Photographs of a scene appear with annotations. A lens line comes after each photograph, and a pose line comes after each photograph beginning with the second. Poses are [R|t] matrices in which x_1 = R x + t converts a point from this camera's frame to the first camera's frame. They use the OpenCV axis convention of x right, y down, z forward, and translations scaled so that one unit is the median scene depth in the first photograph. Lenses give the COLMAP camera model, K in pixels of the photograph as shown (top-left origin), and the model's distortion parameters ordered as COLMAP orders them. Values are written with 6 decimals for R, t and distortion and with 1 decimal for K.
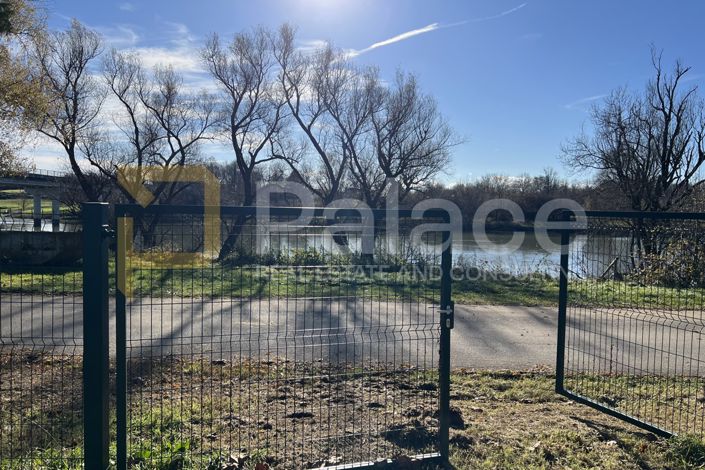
lens RADIAL K [[509.4, 0, 354.8], [0, 509.4, 230.7], [0, 0, 1]] dist [0.033671, -0.022368]
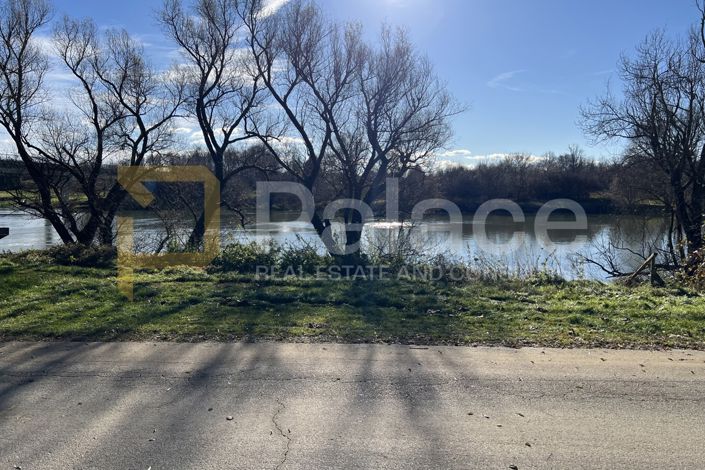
lens RADIAL K [[509.4, 0, 354.2], [0, 509.4, 229.4], [0, 0, 1]] dist [0.033671, -0.022368]
pose [[0.998814, -0.016207, -0.045922, 0.092678], [0.017546, 0.999428, 0.028911, -0.005725], [0.045427, -0.029682, 0.998527, 0.197640]]
